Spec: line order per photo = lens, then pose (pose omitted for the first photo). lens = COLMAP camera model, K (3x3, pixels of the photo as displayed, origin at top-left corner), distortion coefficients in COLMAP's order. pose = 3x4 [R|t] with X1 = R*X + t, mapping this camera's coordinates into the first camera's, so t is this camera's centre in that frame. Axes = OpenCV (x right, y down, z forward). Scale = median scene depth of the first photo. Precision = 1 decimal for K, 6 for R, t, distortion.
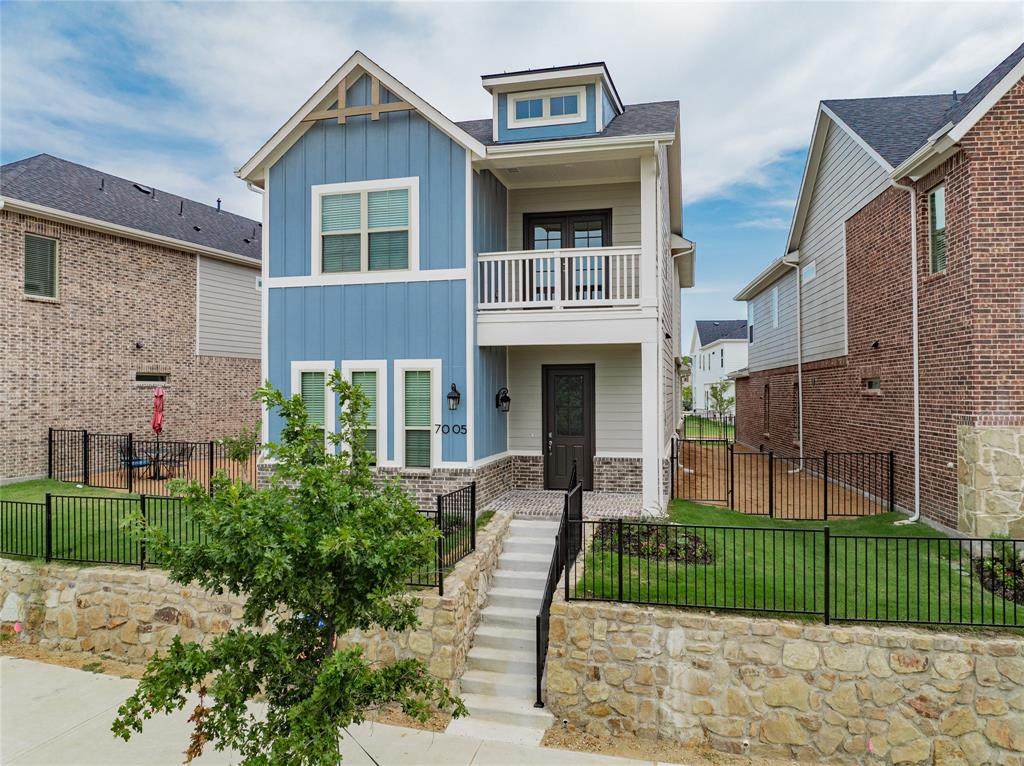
lens RADIAL K [[714.2, 0, 509.2], [0, 714.2, 381.2], [0, 0, 1]] dist [-0.038131, 0.002787]
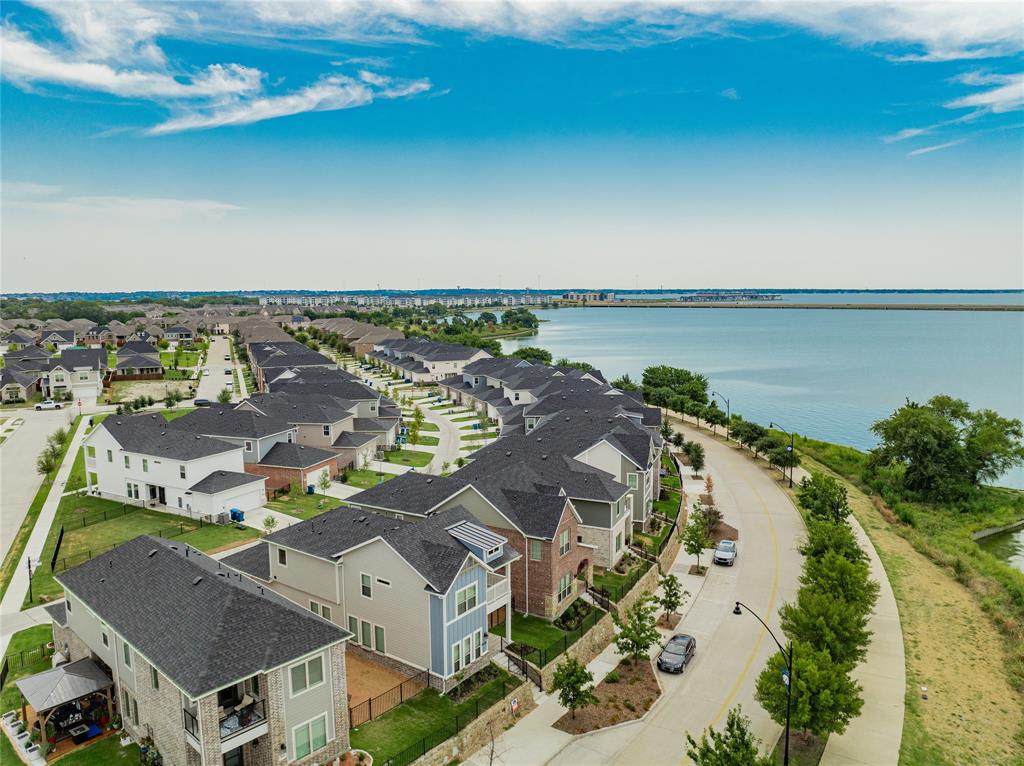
lens RADIAL K [[714.2, 0, 509.2], [0, 714.2, 381.2], [0, 0, 1]] dist [-0.038131, 0.002787]
pose [[0.374228, -0.113955, 0.920308, -3.183617], [-0.003682, 0.992231, 0.124358, -1.695427], [-0.927329, -0.049927, 0.370901, -0.394657]]
